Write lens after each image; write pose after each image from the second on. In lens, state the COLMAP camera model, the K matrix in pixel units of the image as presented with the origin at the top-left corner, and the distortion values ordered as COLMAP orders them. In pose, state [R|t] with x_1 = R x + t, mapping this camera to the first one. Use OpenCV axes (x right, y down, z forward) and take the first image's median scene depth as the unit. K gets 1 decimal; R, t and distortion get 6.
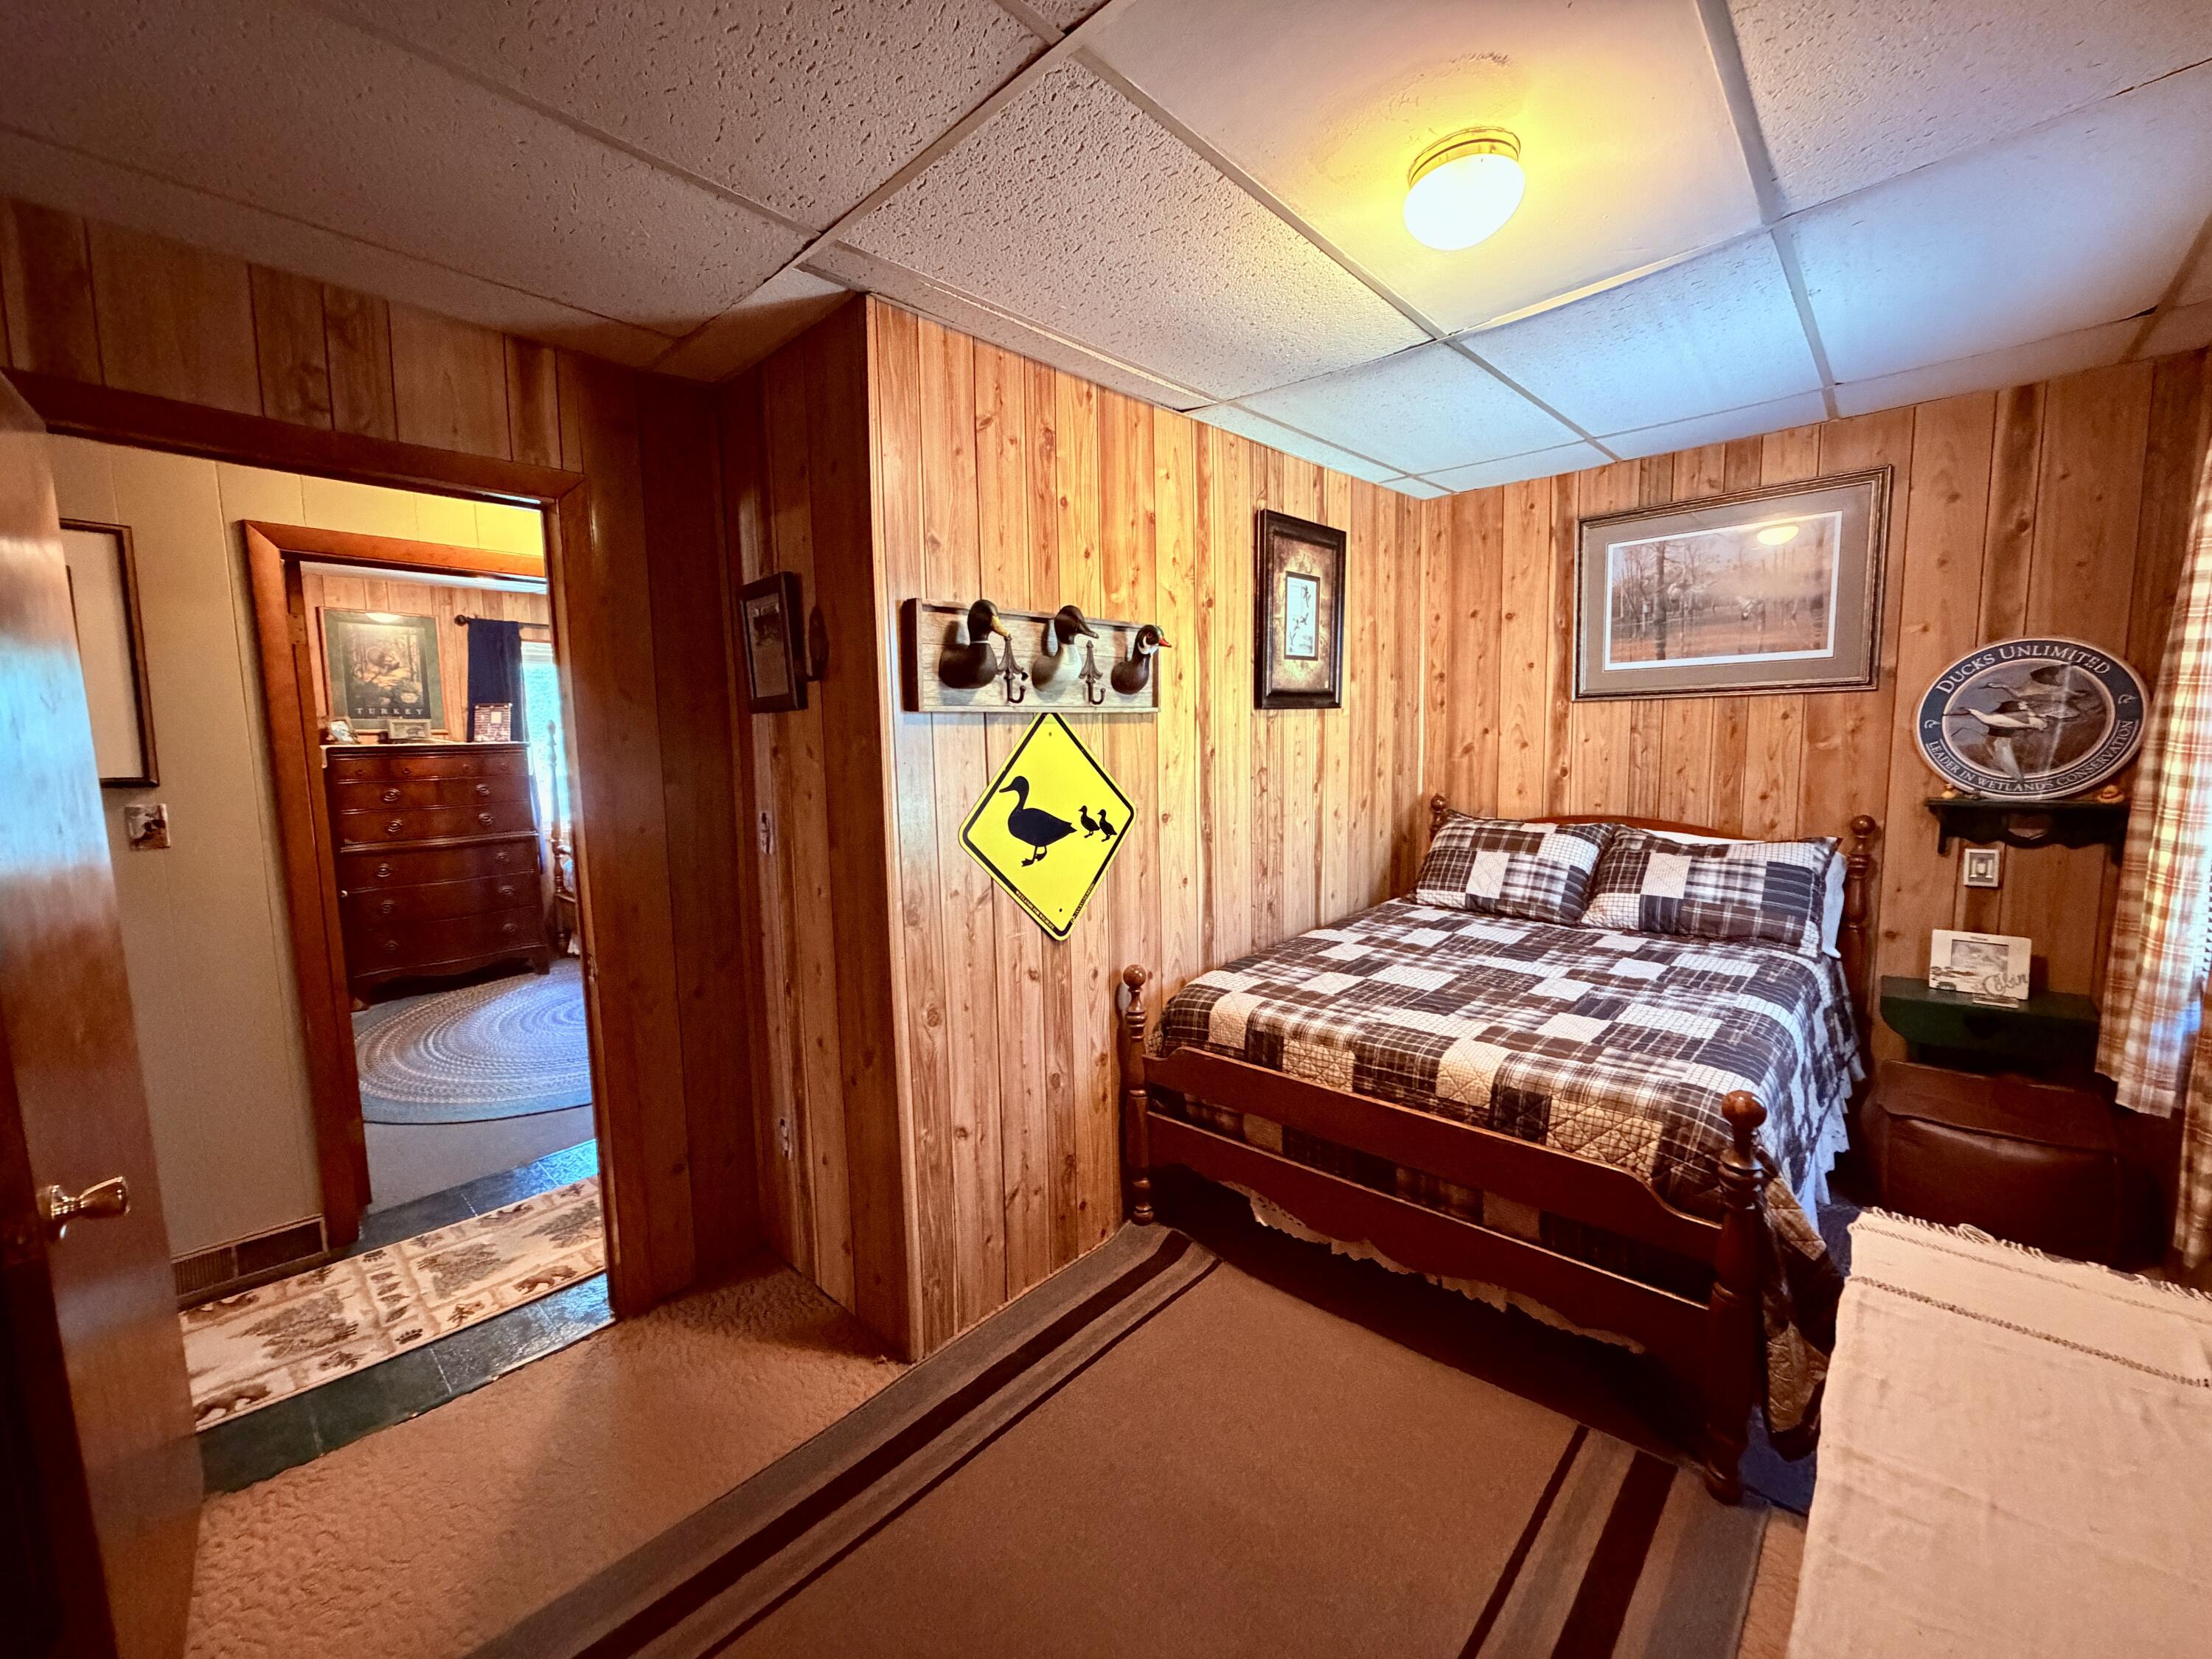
lens RADIAL K [[878.9, 0, 1101.2], [0, 878.9, 827.2], [0, 0, 1]] dist [0.001088, 0.000023]
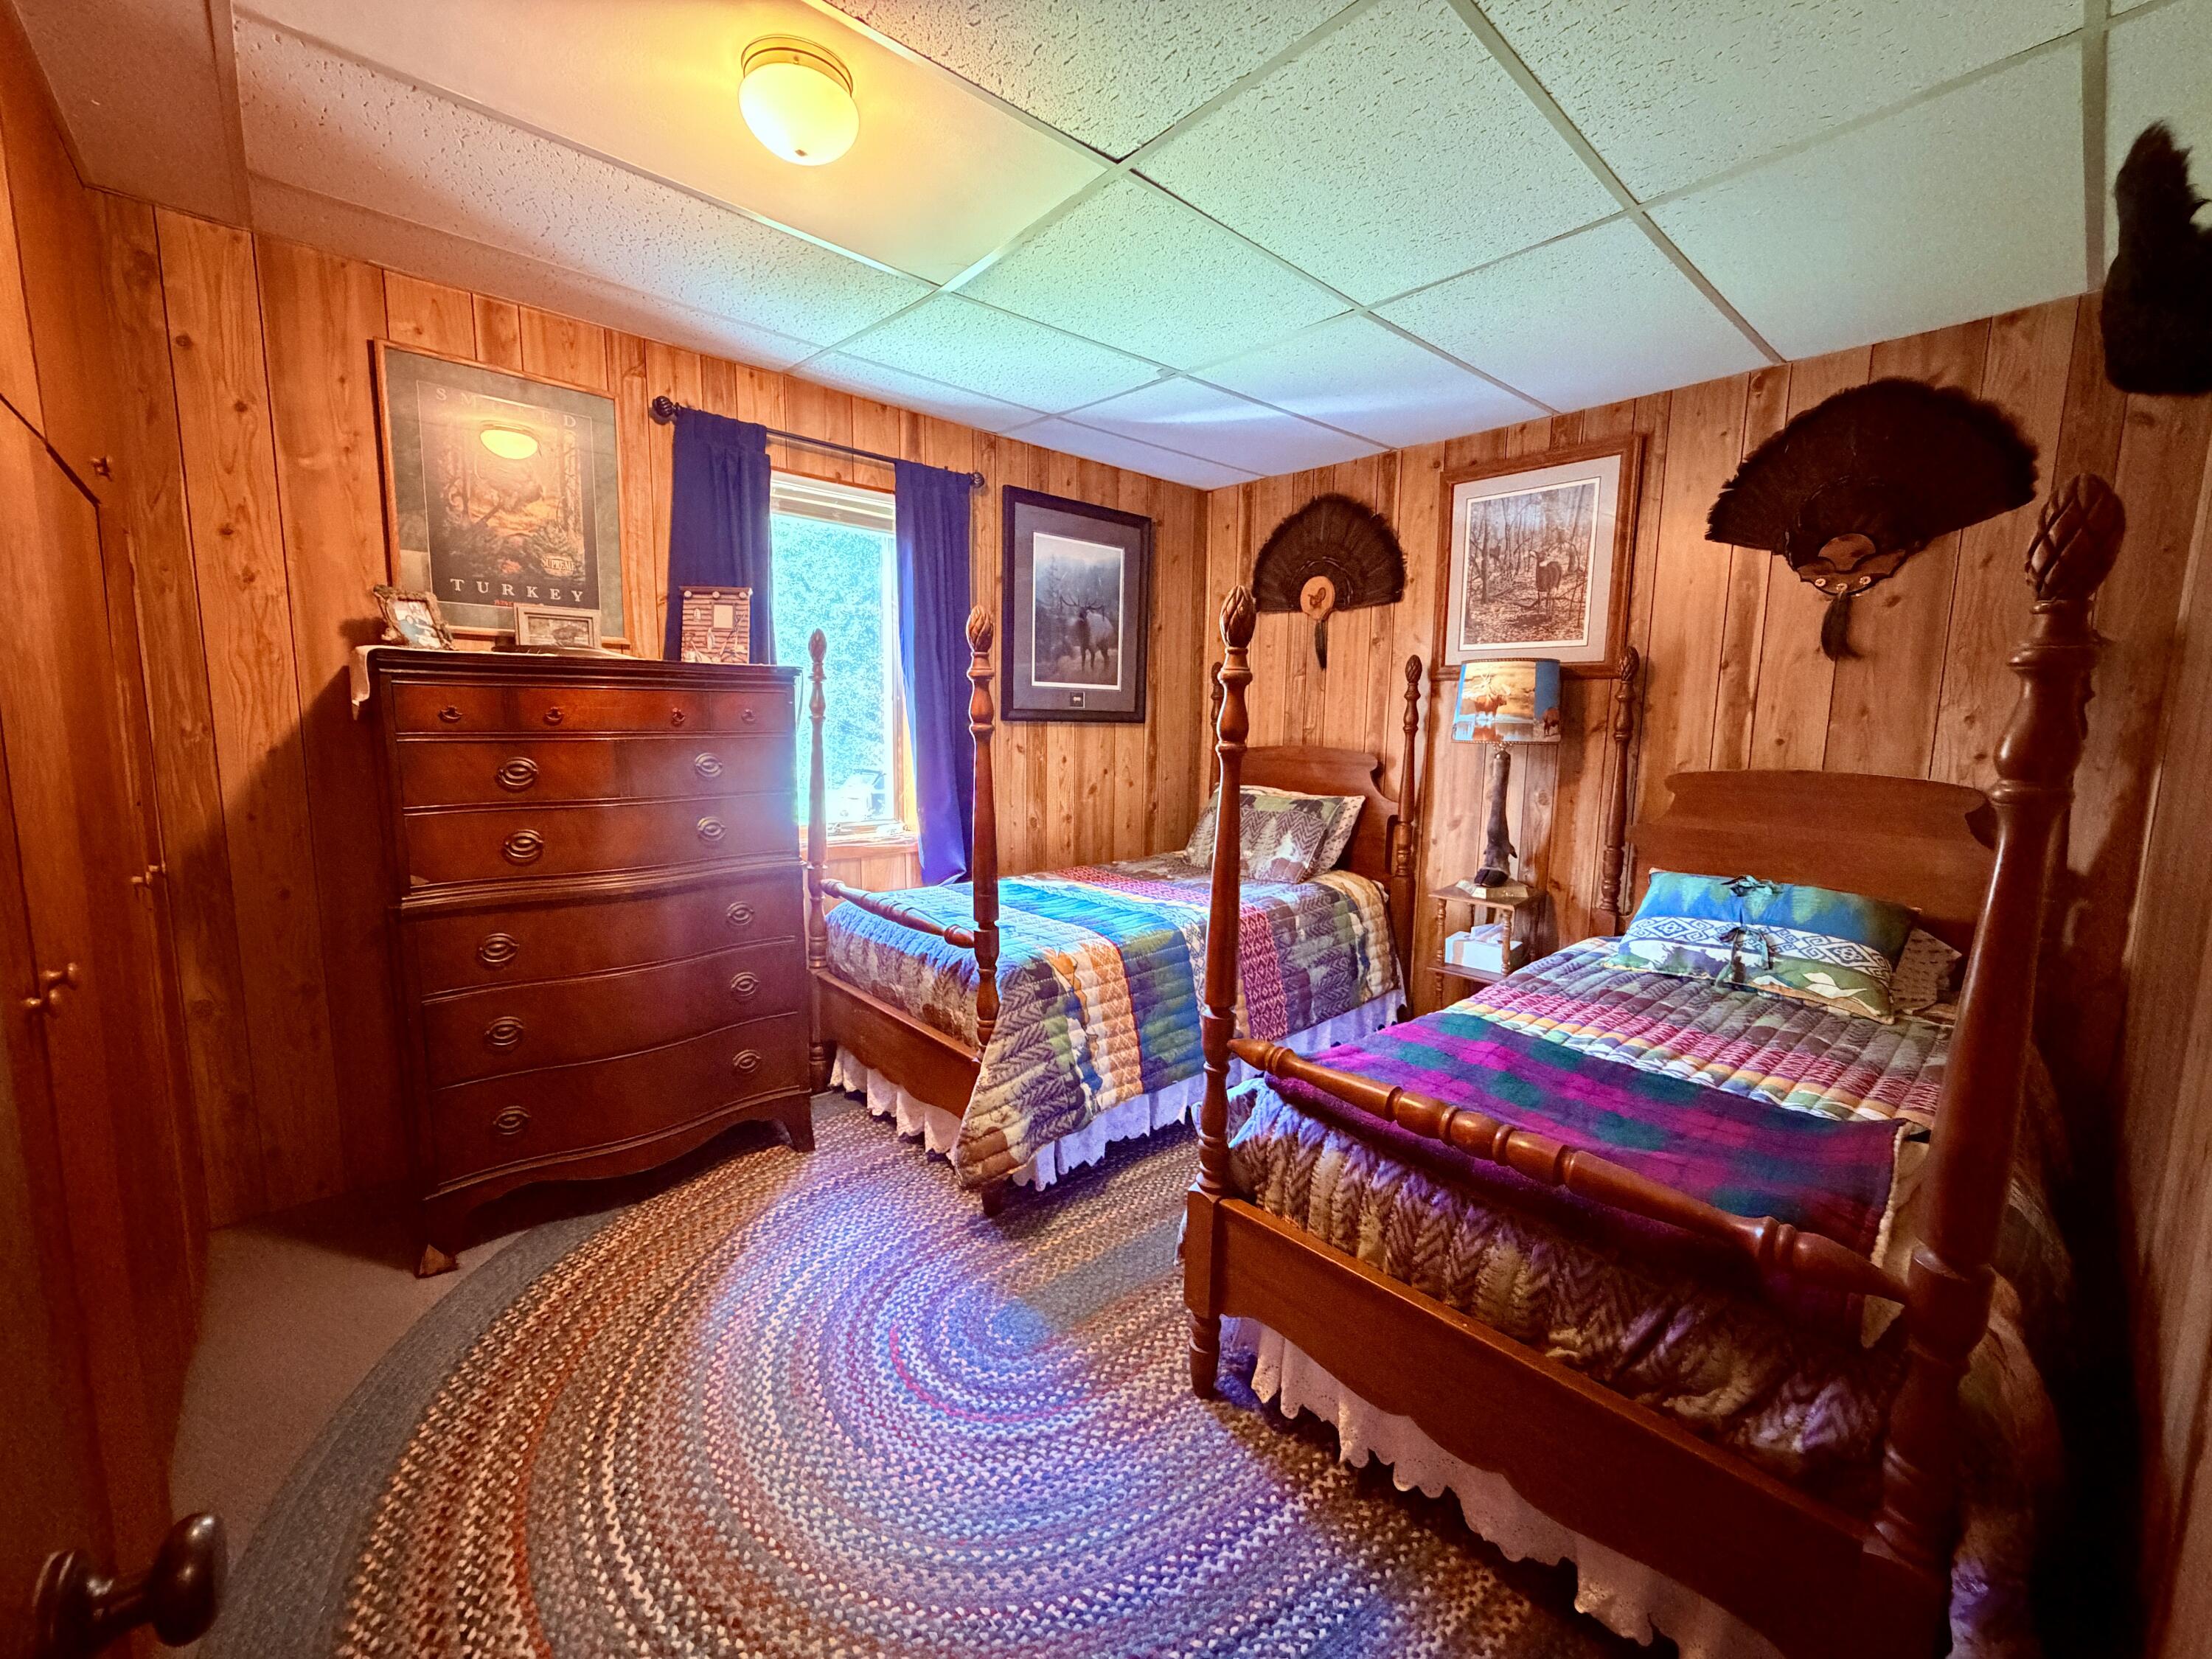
lens RADIAL K [[878.9, 0, 1108.9], [0, 878.9, 822.5], [0, 0, 1]] dist [0.001088, 0.000023]
pose [[0.996252, 0.043432, -0.074806, -0.456071], [-0.041812, 0.998859, 0.023090, -0.032169], [0.075723, -0.019876, 0.996931, 0.555393]]
